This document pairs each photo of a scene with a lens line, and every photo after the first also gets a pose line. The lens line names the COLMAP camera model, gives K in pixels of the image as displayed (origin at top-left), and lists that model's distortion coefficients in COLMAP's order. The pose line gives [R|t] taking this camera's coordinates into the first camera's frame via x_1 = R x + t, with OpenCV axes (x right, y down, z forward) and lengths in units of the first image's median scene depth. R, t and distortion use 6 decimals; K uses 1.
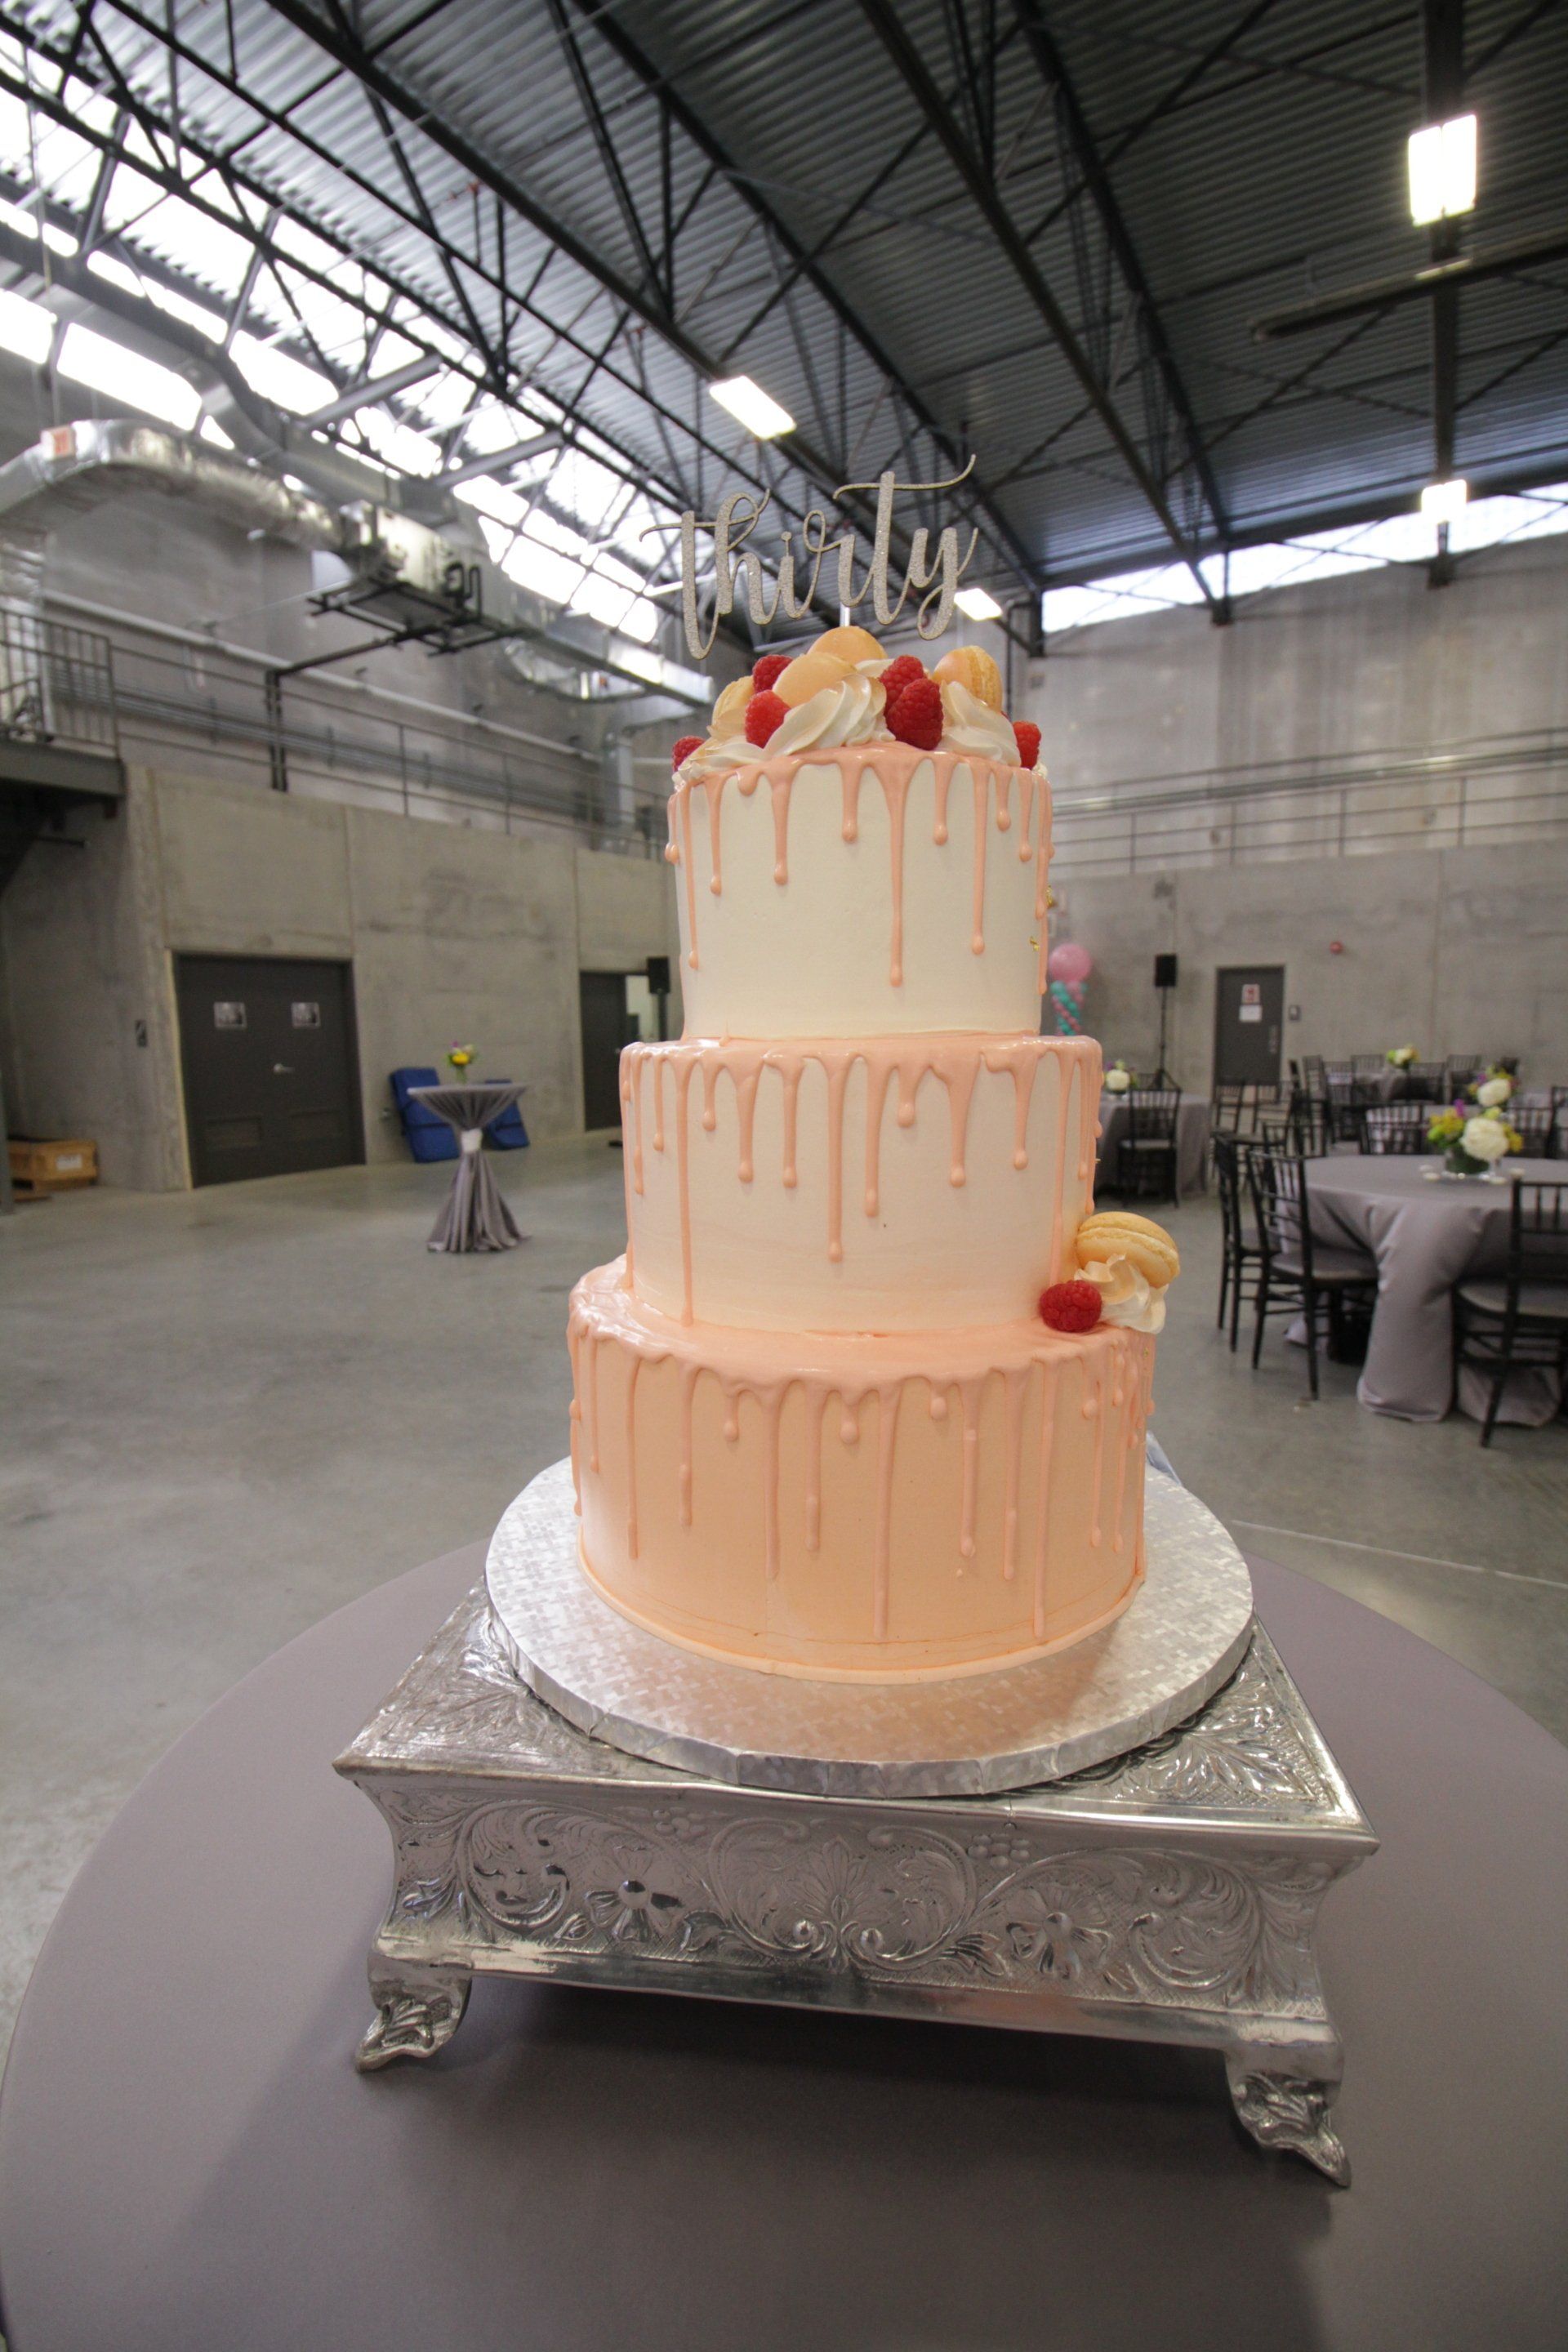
lens RADIAL K [[1113.9, 0, 784.0], [0, 1113.9, 1176.0], [0, 0, 1]] dist [-0.006639, -0.000047]
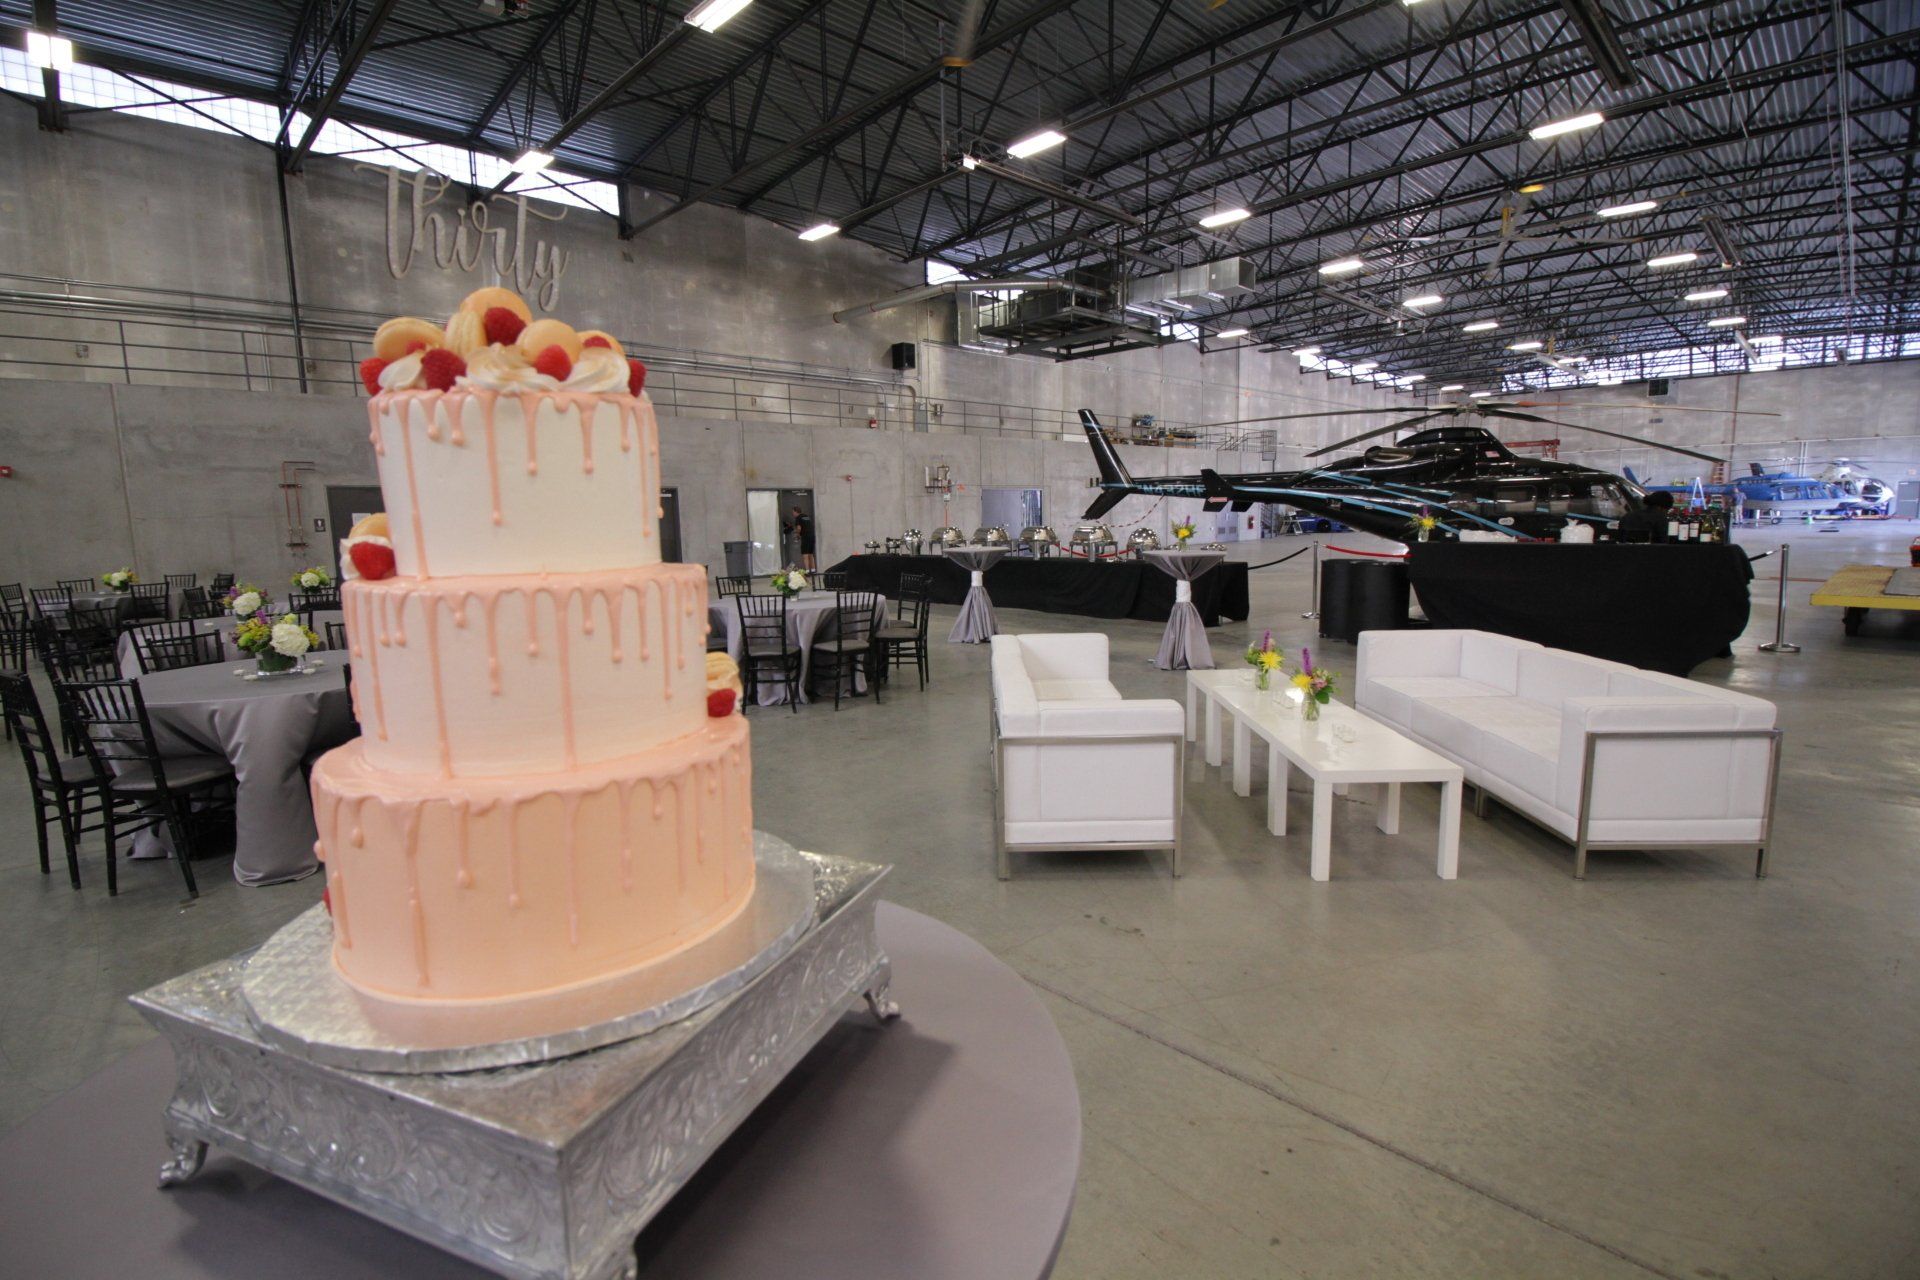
lens RADIAL K [[909.3, 0, 960.0], [0, 909.3, 640.0], [0, 0, 1]] dist [-0.006639, -0.000047]
pose [[0.266168, -0.123701, 0.955956, -0.072661], [0.150745, 0.984871, 0.085471, -0.004124], [-0.952066, 0.121356, 0.280788, 0.011684]]
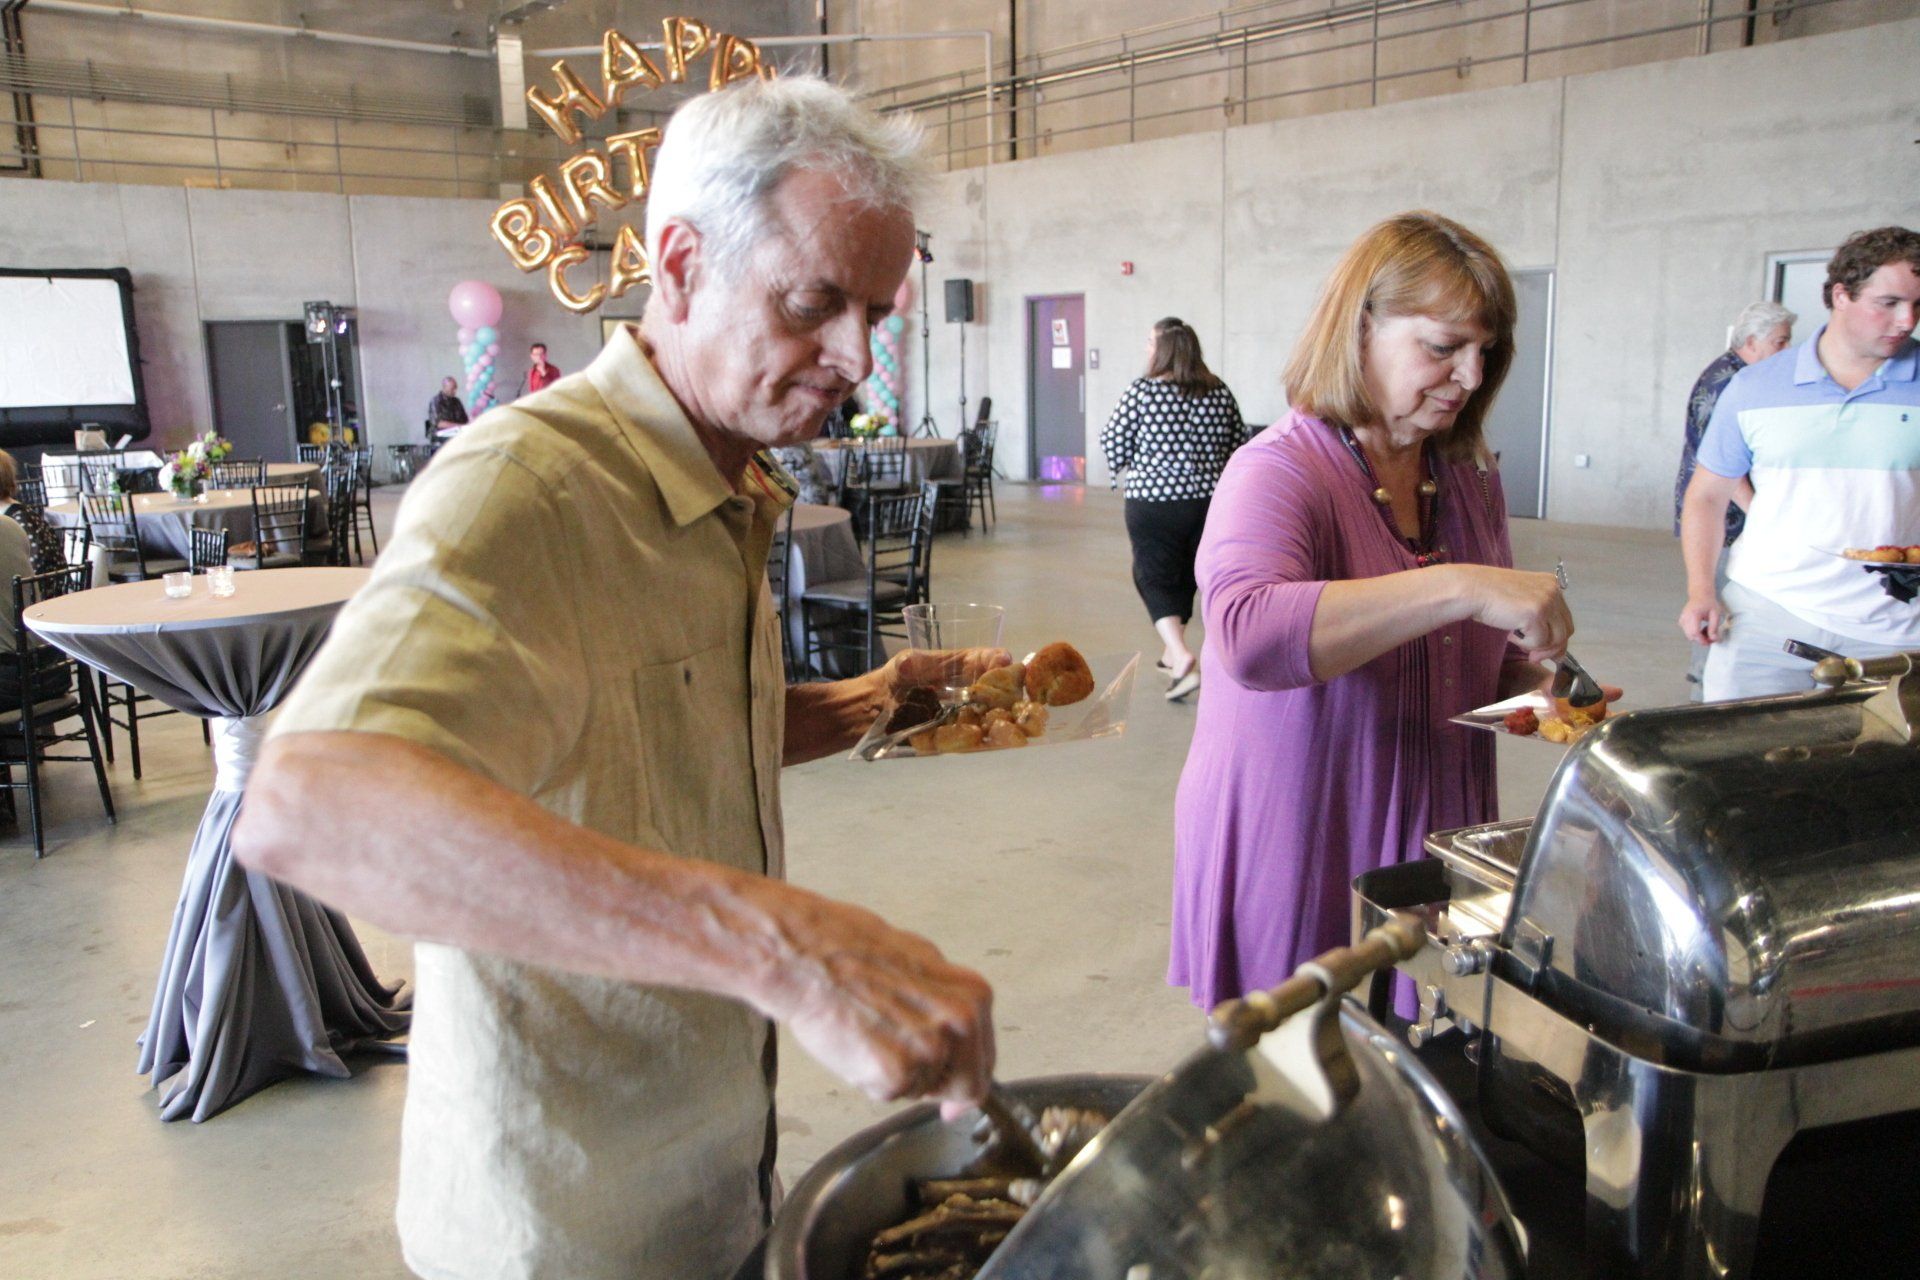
lens RADIAL K [[1528.5, 0, 932.9], [0, 1528.5, 648.3], [0, 0, 1]] dist [-0.110542, 0.125095]
pose [[0.943608, 0.060948, -0.325406, 1.096134], [-0.040455, 0.996770, 0.069382, -0.033978], [0.328583, -0.052306, 0.943026, 0.021388]]
